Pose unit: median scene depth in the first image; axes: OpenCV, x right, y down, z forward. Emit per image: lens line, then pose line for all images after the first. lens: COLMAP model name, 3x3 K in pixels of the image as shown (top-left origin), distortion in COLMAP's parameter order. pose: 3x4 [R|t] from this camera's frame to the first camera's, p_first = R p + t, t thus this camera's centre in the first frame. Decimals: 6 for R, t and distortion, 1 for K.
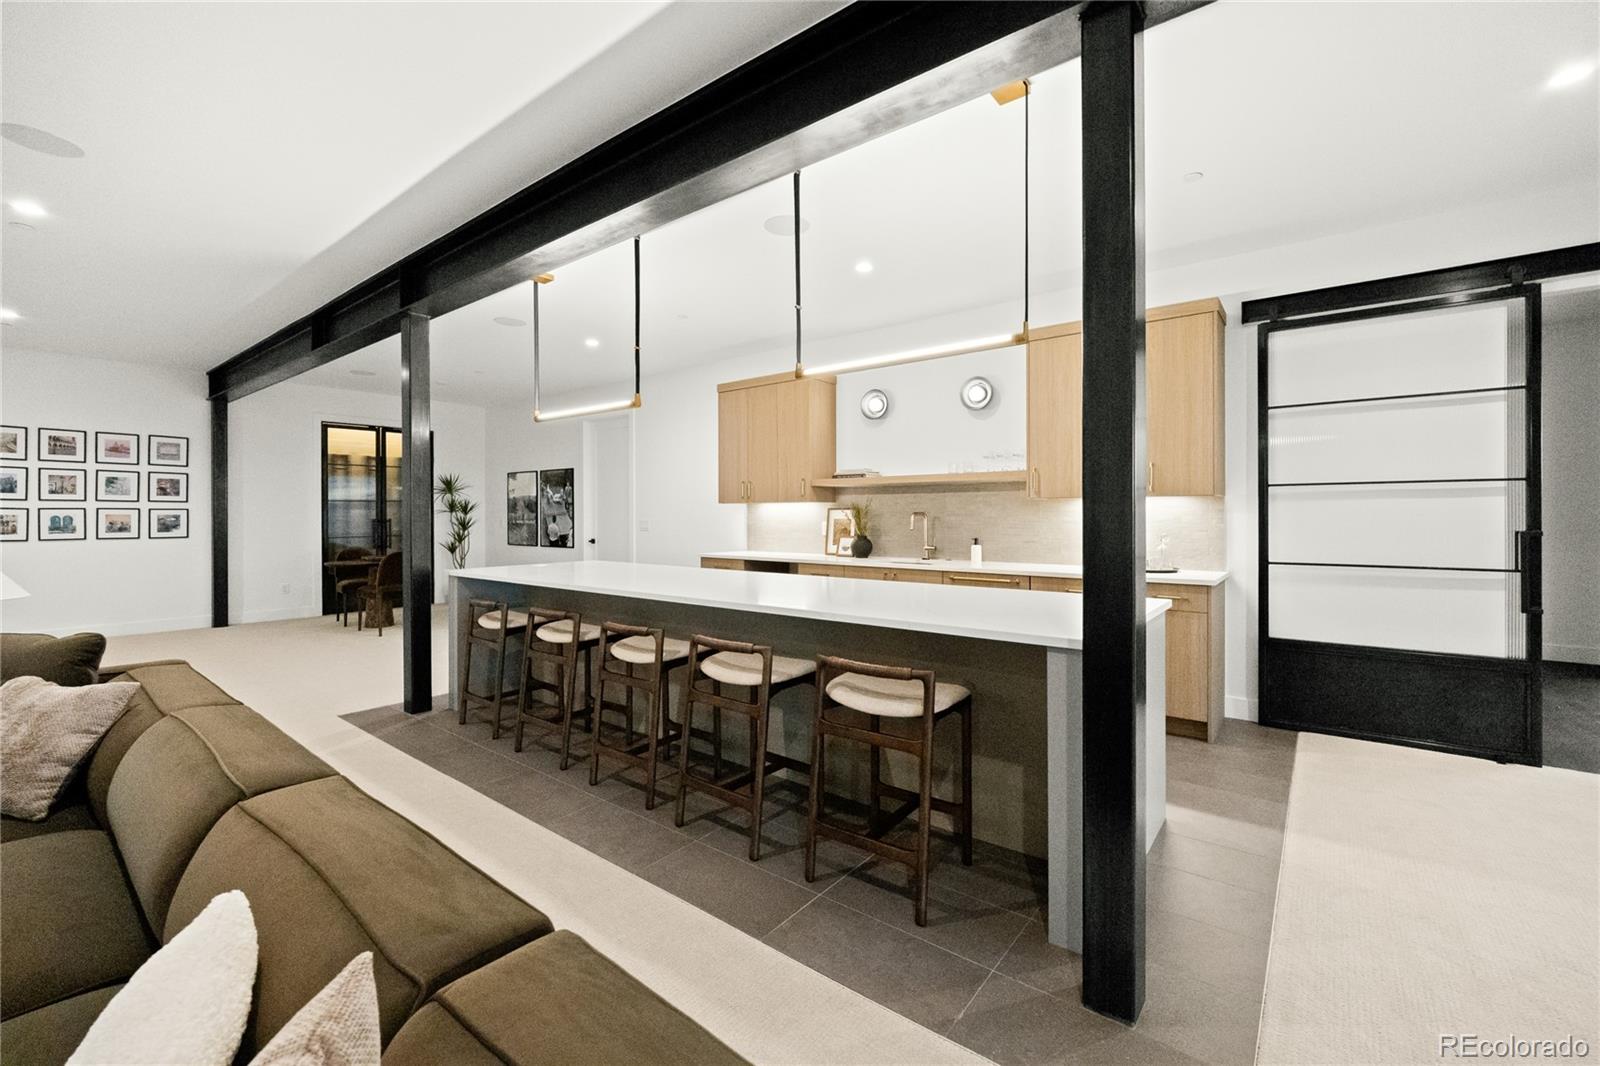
lens RADIAL K [[678.0, 0, 796.7], [0, 678.0, 522.9], [0, 0, 1]] dist [-0.000833, -0.000086]
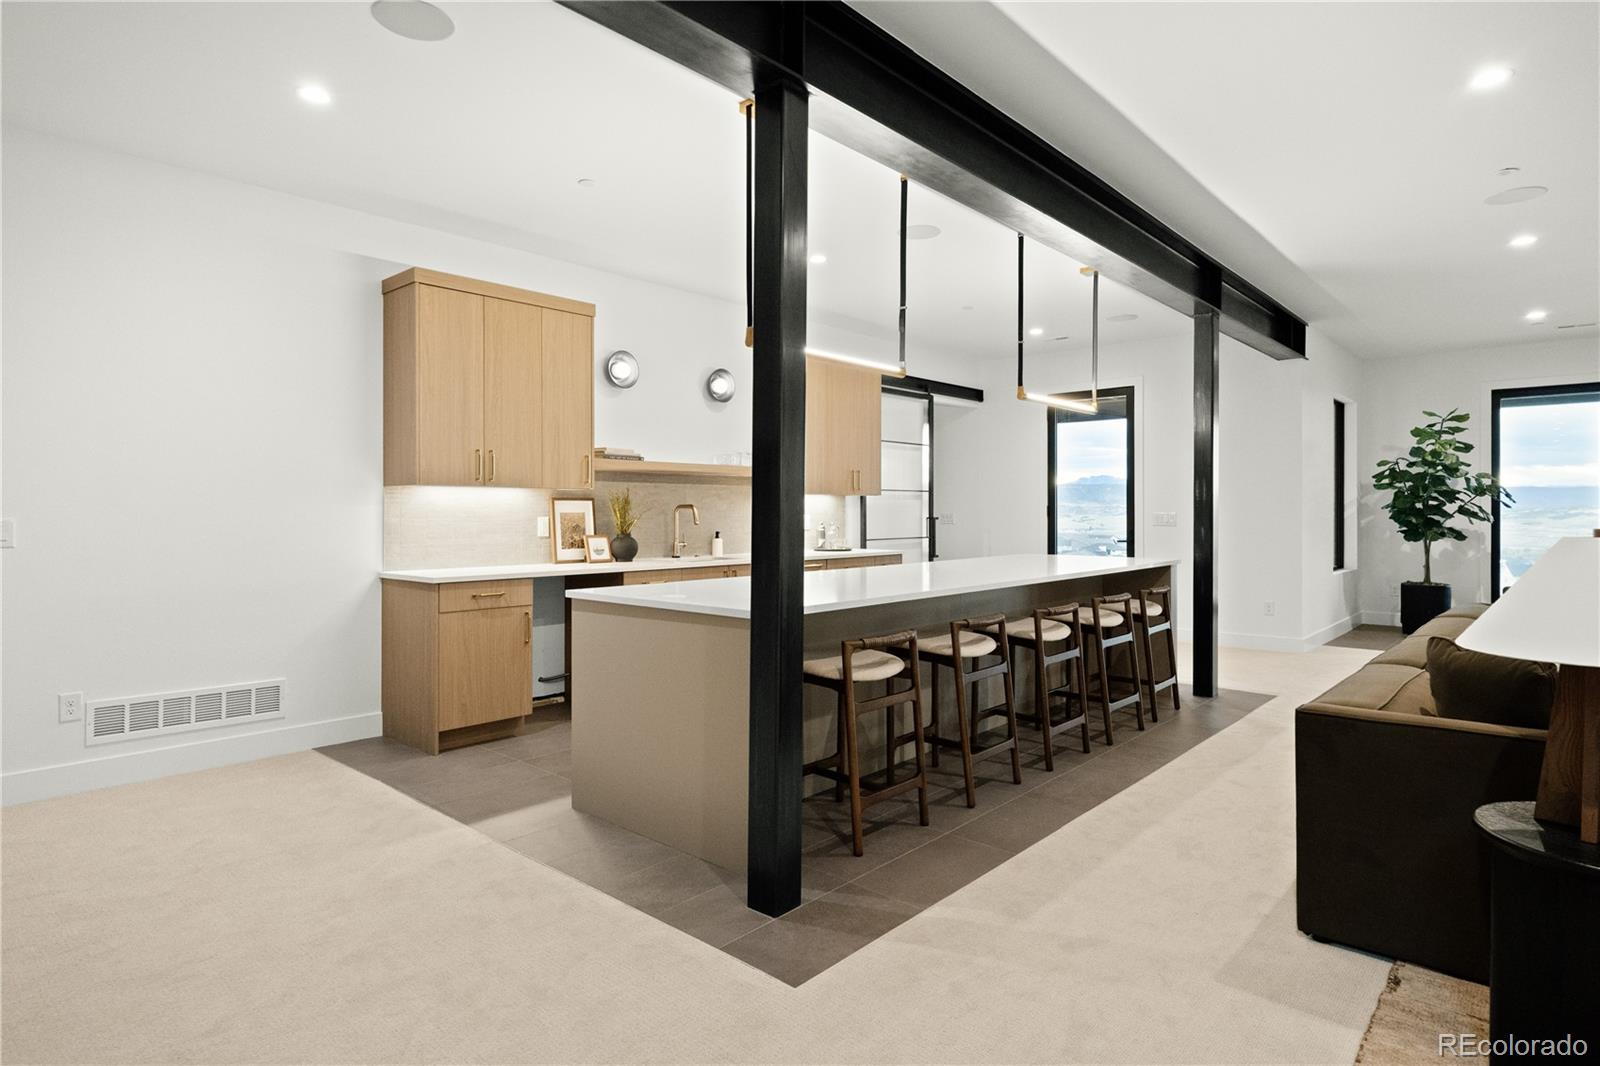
lens RADIAL K [[891.3, 0, 800.0], [0, 891.3, 533.0], [0, 0, 1]] dist [-0.002760, -0.000318]
pose [[0.047227, -0.023477, 0.998608, -0.645187], [0.010795, 0.999677, 0.022992, -0.002534], [-0.998826, 0.009694, 0.047465, 0.512004]]
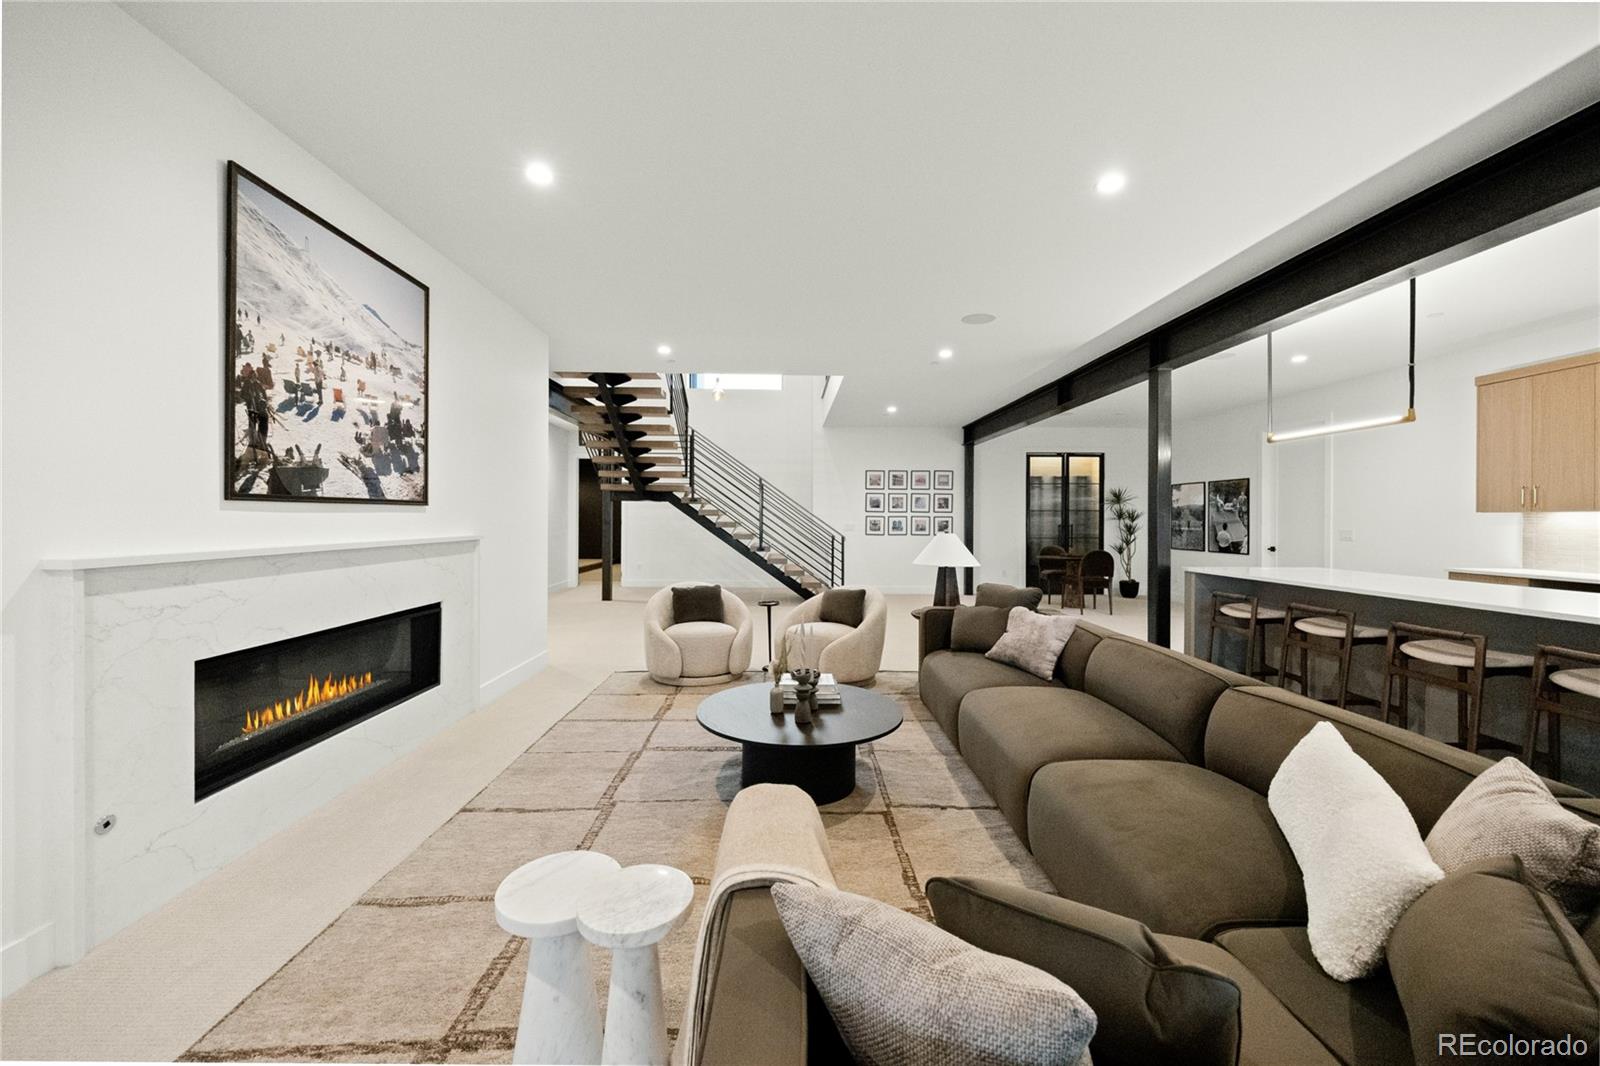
lens RADIAL K [[607.1, 0, 794.8], [0, 607.1, 522.5], [0, 0, 1]] dist [-0.000603, -0.000120]
pose [[0.630156, 0.008859, -0.776418, -0.050775], [-0.015527, 0.999879, -0.001193, -0.000514], [0.776314, 0.012808, 0.630217, -0.151097]]
